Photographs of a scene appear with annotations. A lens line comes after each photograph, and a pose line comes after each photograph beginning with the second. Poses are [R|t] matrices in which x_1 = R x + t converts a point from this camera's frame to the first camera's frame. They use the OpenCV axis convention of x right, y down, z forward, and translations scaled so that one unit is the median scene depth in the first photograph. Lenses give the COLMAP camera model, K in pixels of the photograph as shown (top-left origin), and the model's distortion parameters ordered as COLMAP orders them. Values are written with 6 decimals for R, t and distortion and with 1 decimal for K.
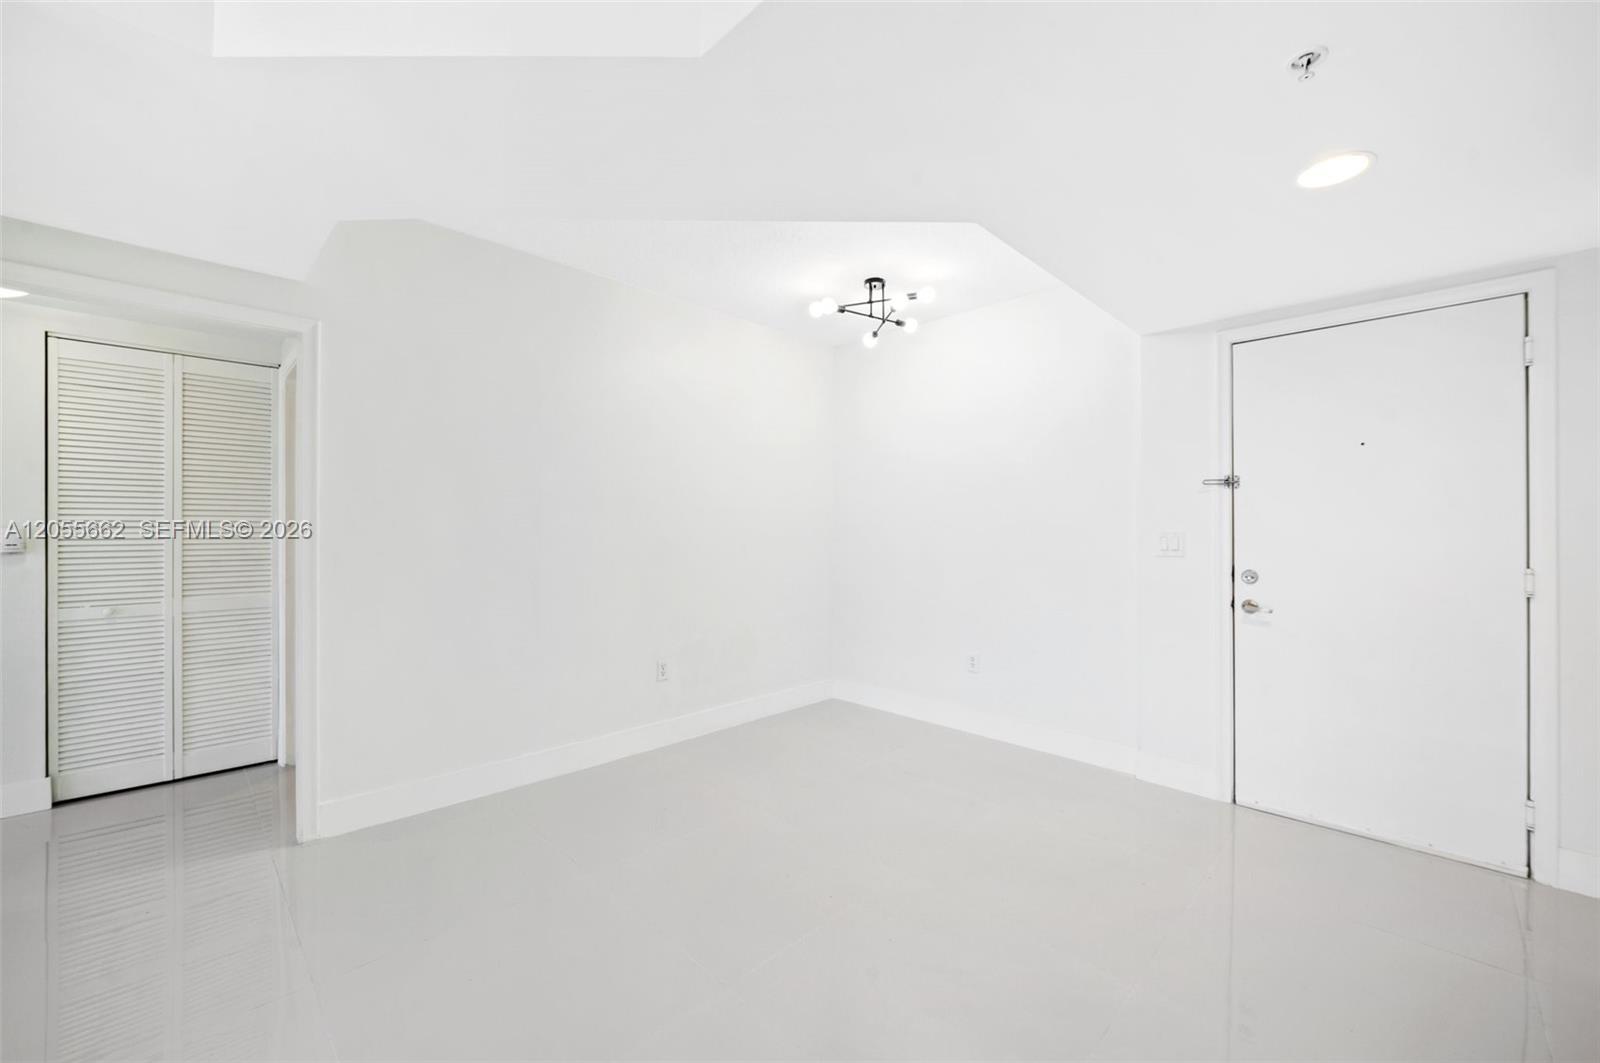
lens RADIAL K [[641.9, 0, 813.9], [0, 641.9, 528.2], [0, 0, 1]] dist [-0.016029, 0.001291]
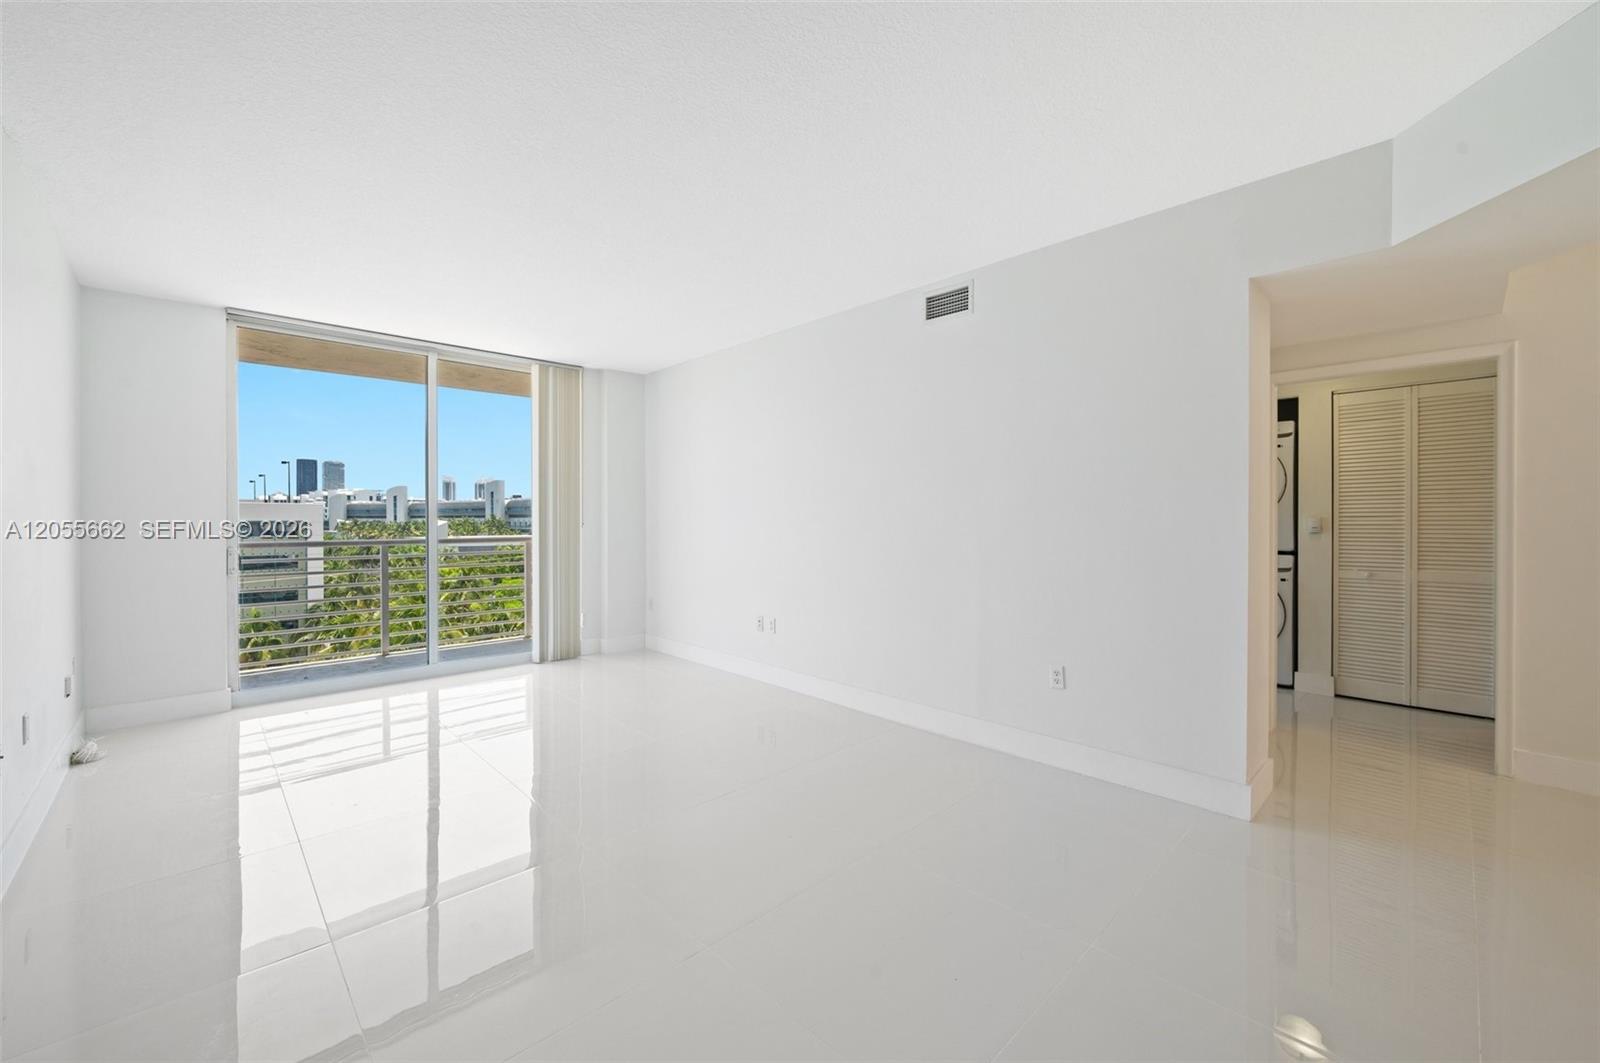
lens RADIAL K [[641.9, 0, 824.5], [0, 641.9, 525.1], [0, 0, 1]] dist [-0.016029, 0.001291]
pose [[0.030651, 0.007965, -0.999498, 0.293486], [0.005470, 0.999952, 0.008136, 0.000005], [0.999515, -0.005717, 0.030606, -0.286791]]
